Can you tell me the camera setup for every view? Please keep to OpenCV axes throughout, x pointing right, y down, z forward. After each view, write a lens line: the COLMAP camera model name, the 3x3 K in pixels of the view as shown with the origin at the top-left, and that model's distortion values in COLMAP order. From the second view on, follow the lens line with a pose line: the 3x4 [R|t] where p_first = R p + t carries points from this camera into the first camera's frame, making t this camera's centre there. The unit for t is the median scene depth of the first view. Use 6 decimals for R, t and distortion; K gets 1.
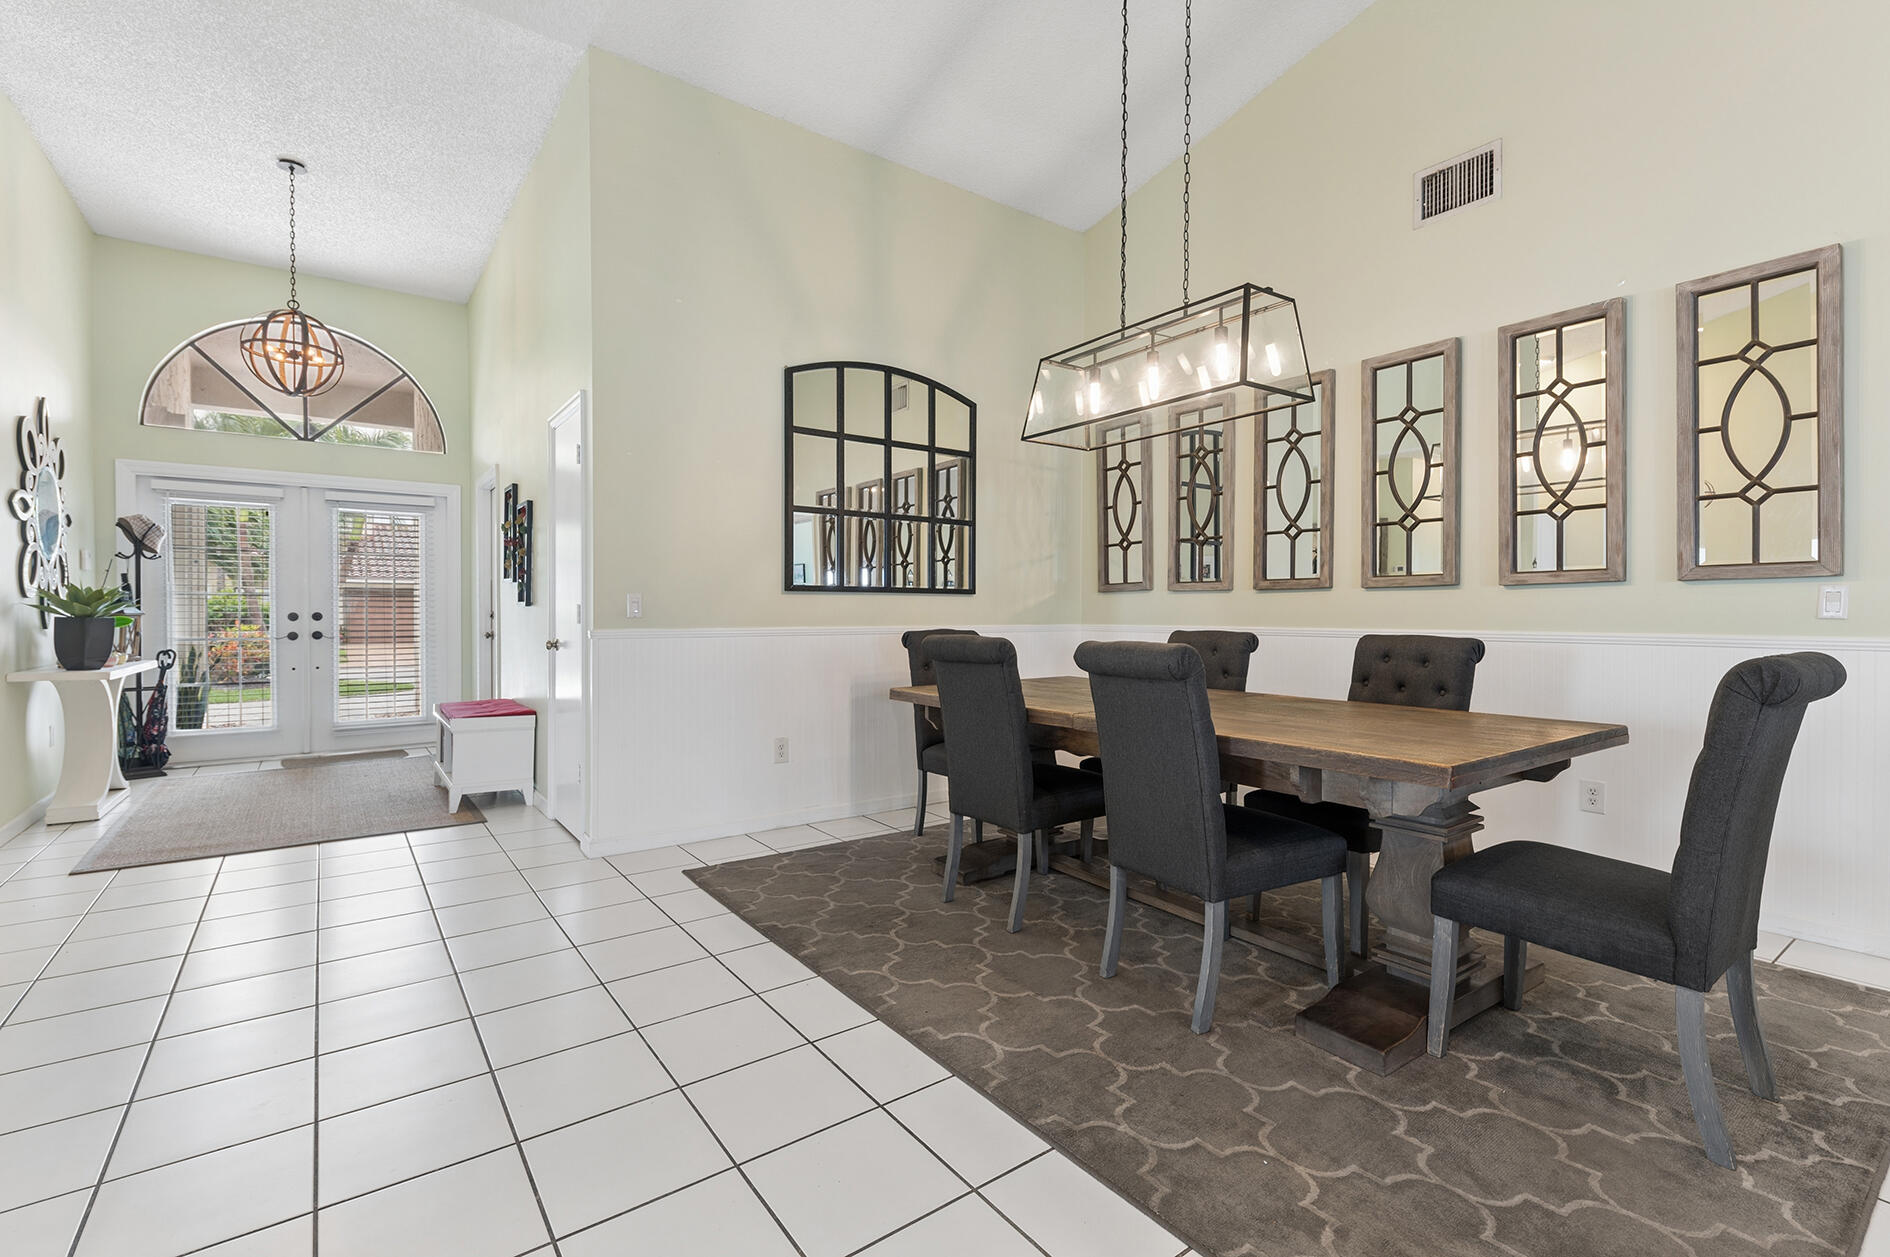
lens RADIAL K [[827.1, 0, 938.2], [0, 827.1, 651.3], [0, 0, 1]] dist [0.010364, -0.001732]
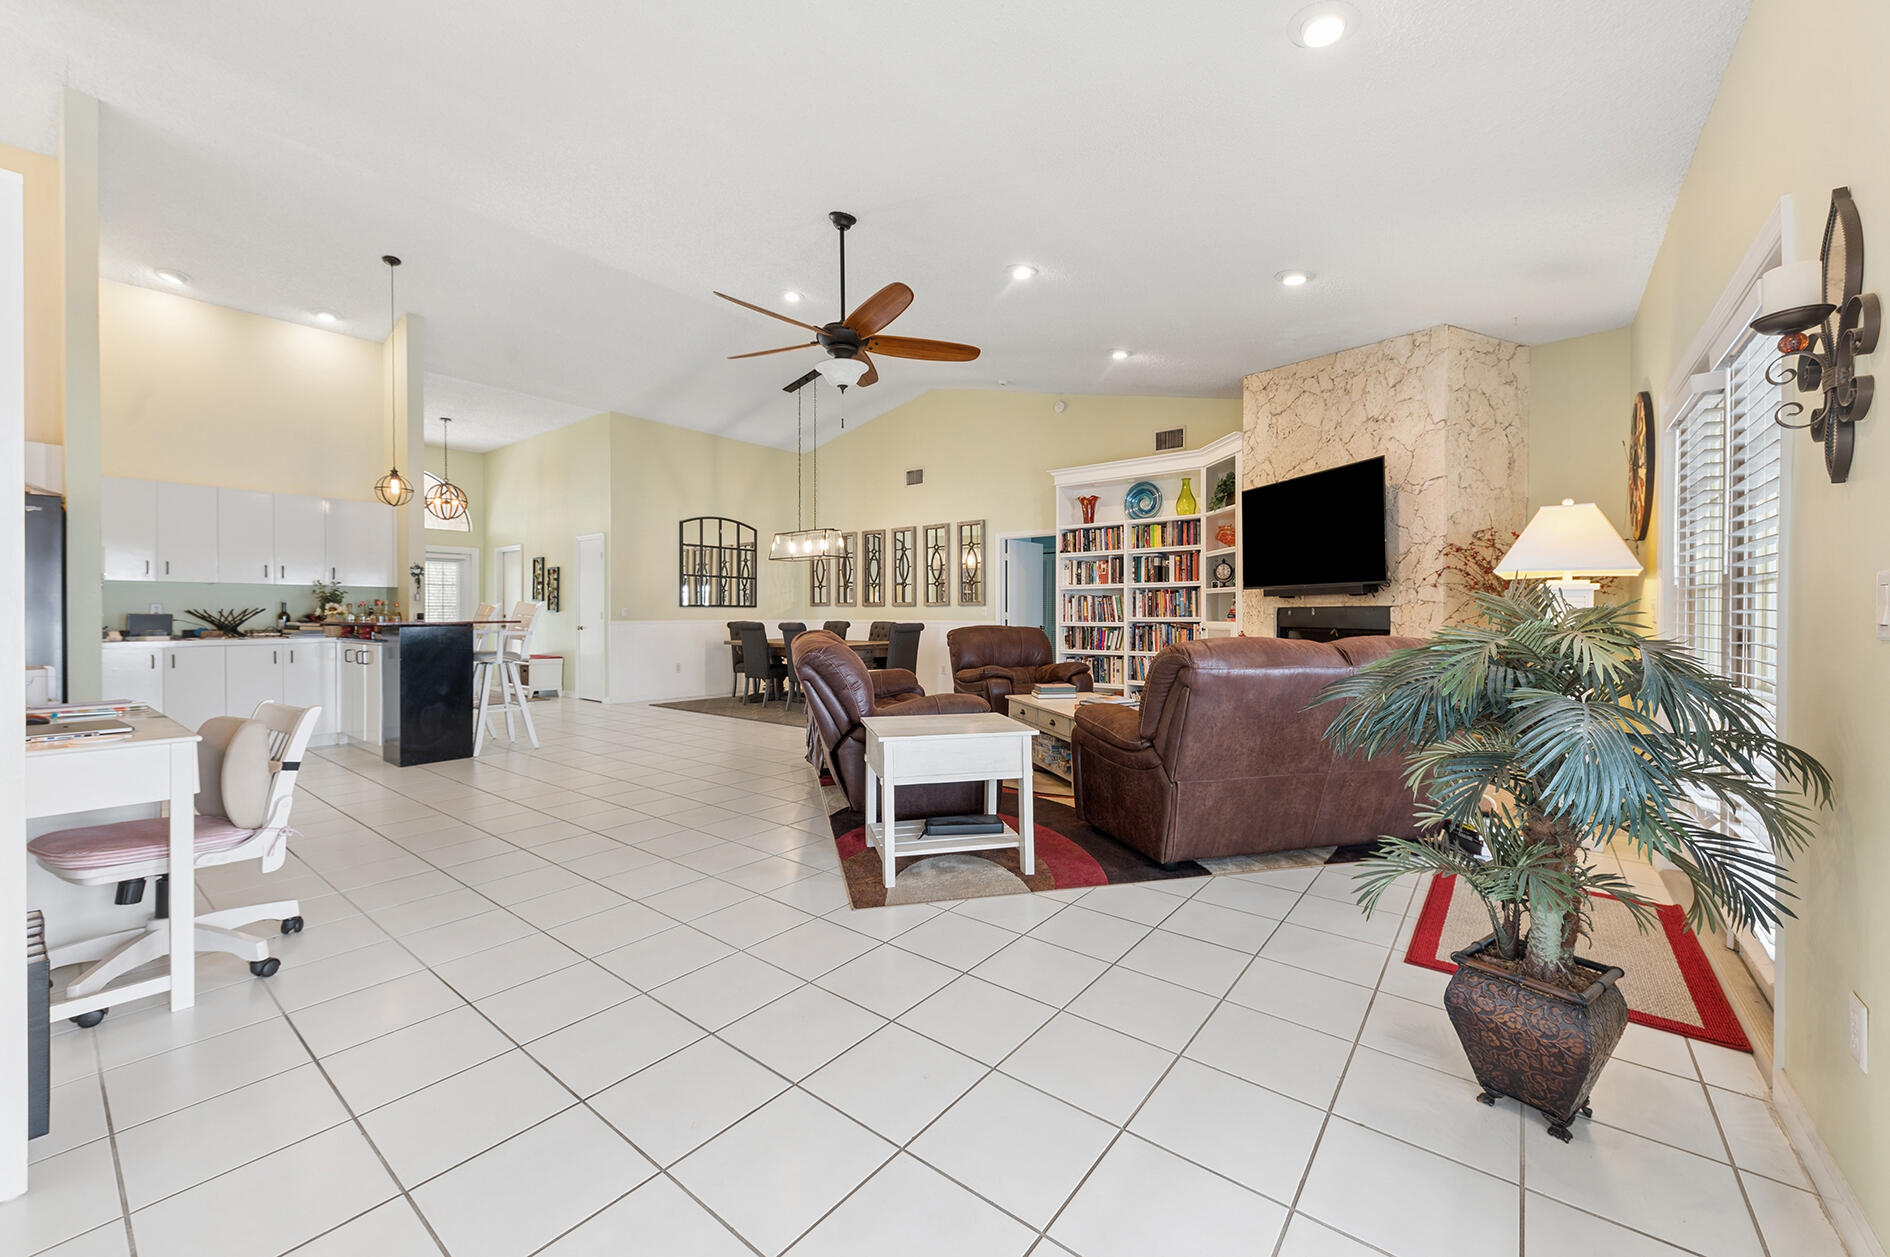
lens RADIAL K [[732.2, 0, 943.4], [0, 732.2, 616.2], [0, 0, 1]] dist [0.001143, 0.000044]
pose [[0.963661, -0.000620, 0.267128, -0.001149], [0.012902, 0.998938, -0.044226, 0.059912], [-0.266817, 0.046065, 0.962646, -1.239343]]
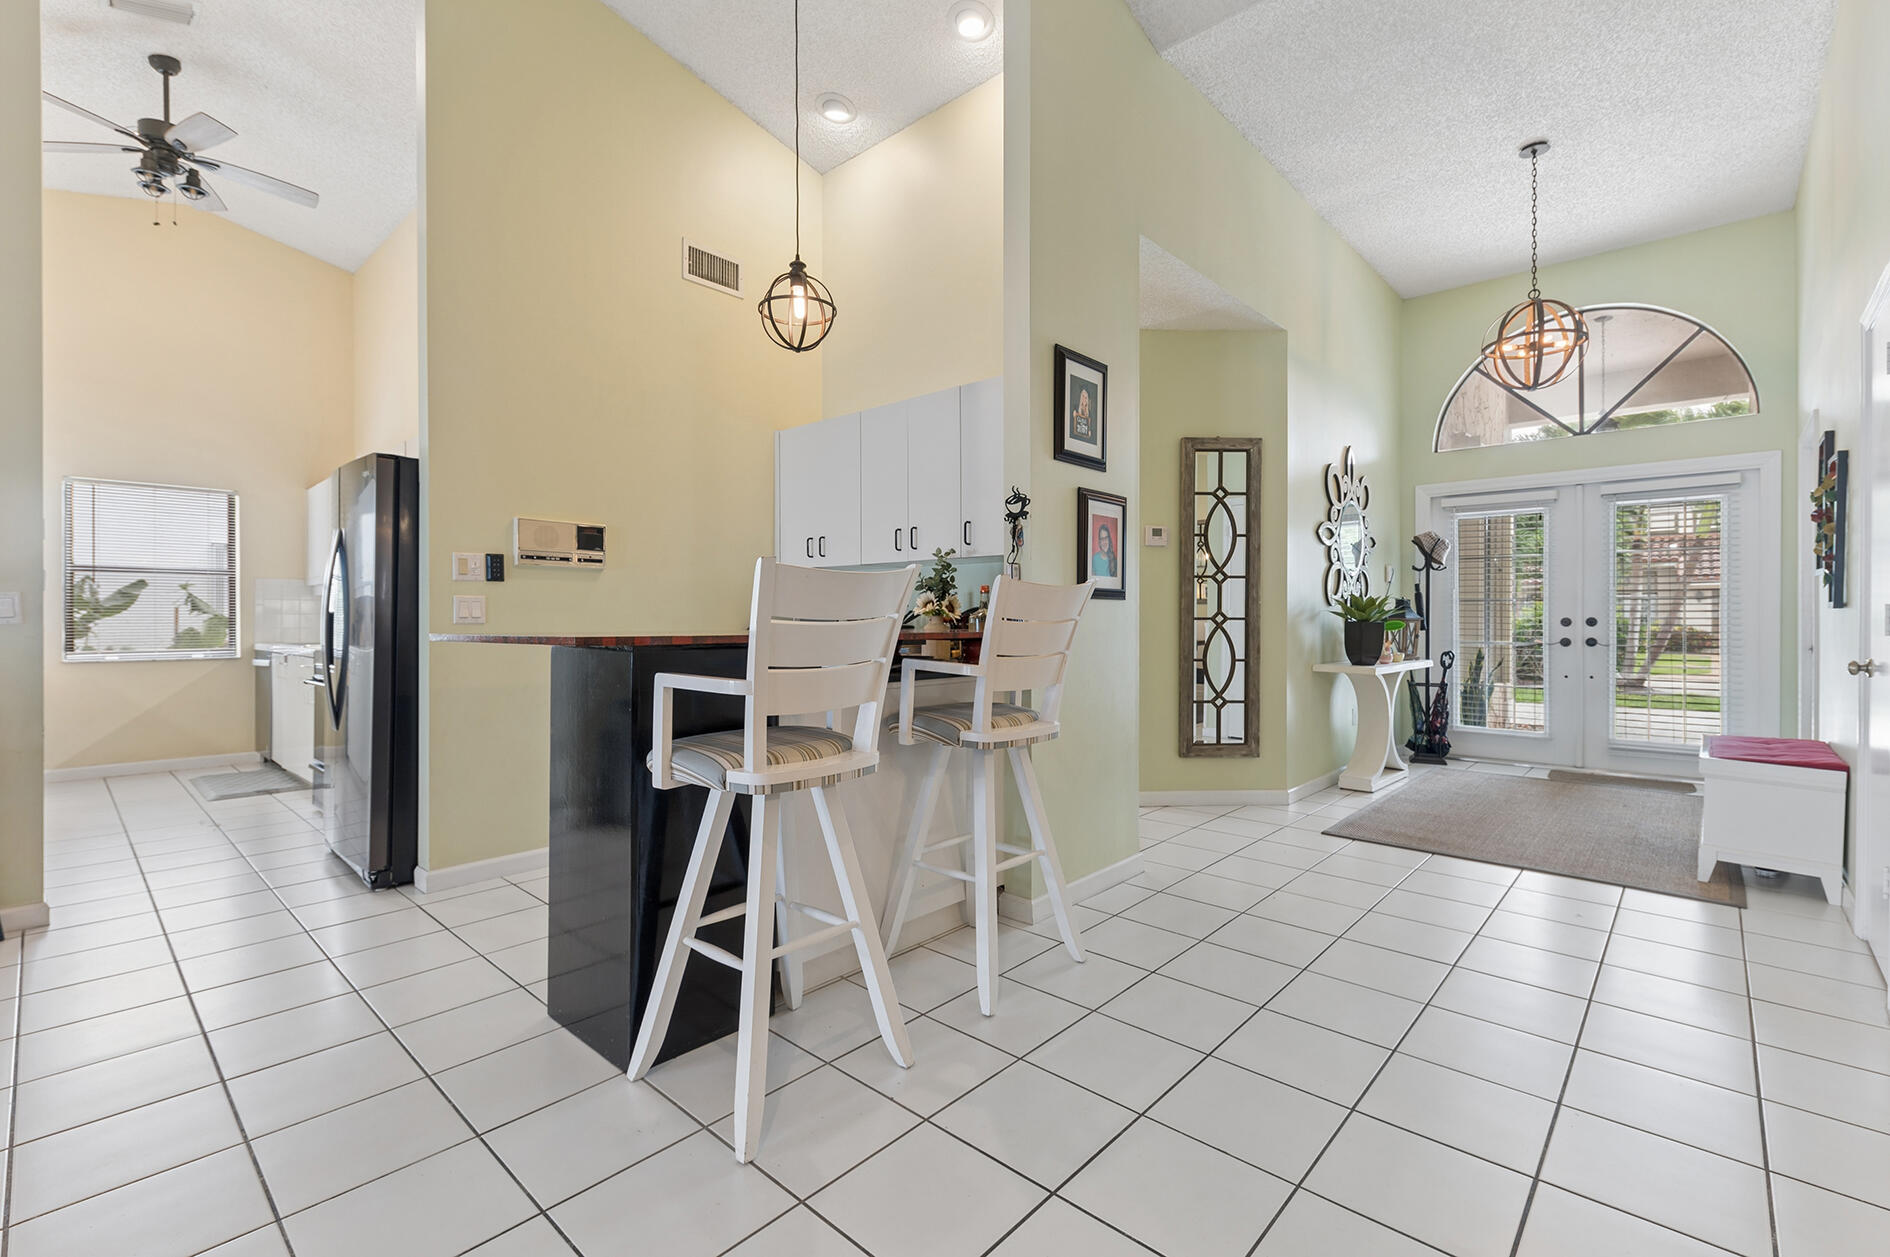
lens RADIAL K [[827.1, 0, 936.5], [0, 827.1, 621.5], [0, 0, 1]] dist [0.010364, -0.001732]
pose [[0.206326, 0.005385, -0.978468, 0.015590], [-0.046287, 0.998919, -0.004262, -0.006439], [0.977388, 0.046169, 0.206352, 0.134593]]
